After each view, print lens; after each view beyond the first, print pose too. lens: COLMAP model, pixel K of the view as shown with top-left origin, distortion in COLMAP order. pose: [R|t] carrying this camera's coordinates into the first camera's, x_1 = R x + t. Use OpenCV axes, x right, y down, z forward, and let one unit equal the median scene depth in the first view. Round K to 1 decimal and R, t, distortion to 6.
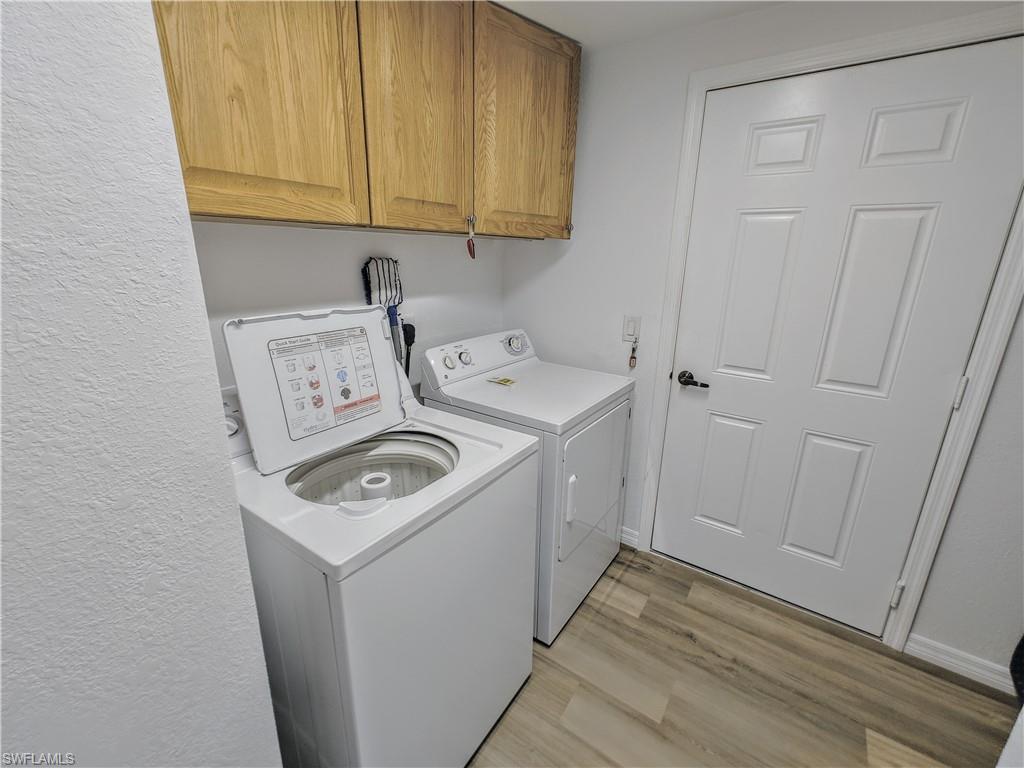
lens RADIAL K [[437.5, 0, 517.9], [0, 437.5, 377.2], [0, 0, 1]] dist [0.006085, -0.001037]
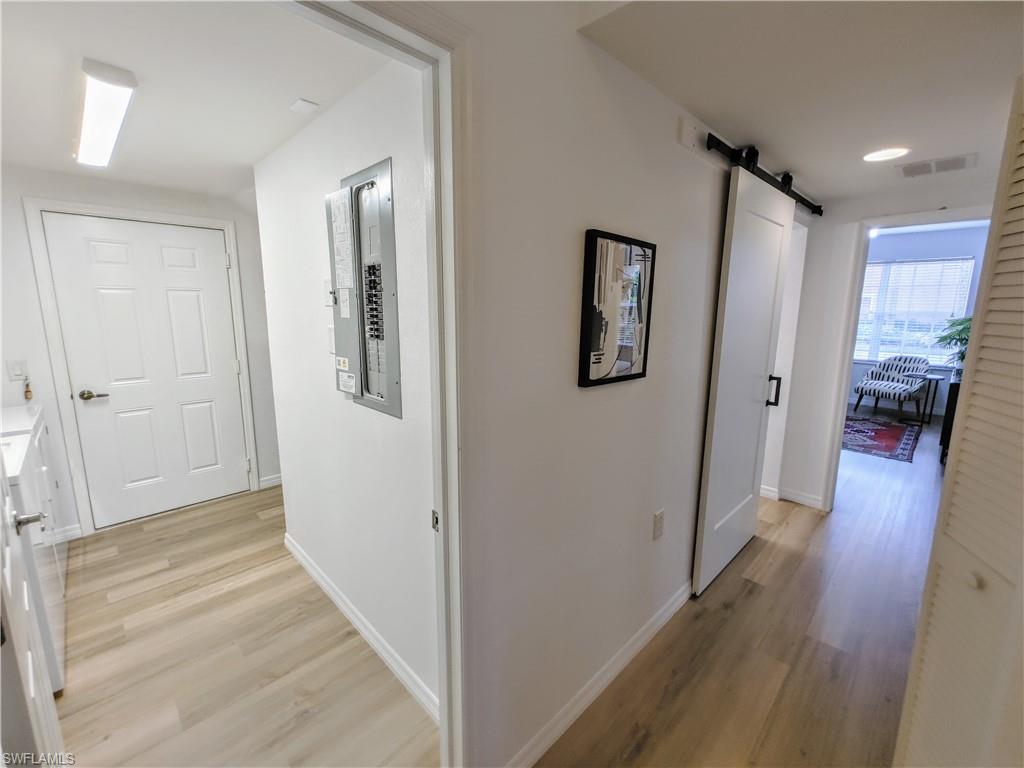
lens RADIAL K [[437.5, 0, 513.8], [0, 437.5, 382.1], [0, 0, 1]] dist [0.006085, -0.001037]
pose [[0.193704, -0.183382, 0.963769, -0.817341], [0.270779, 0.954209, 0.127140, 0.175628], [-0.942952, 0.236341, 0.234490, -0.765215]]
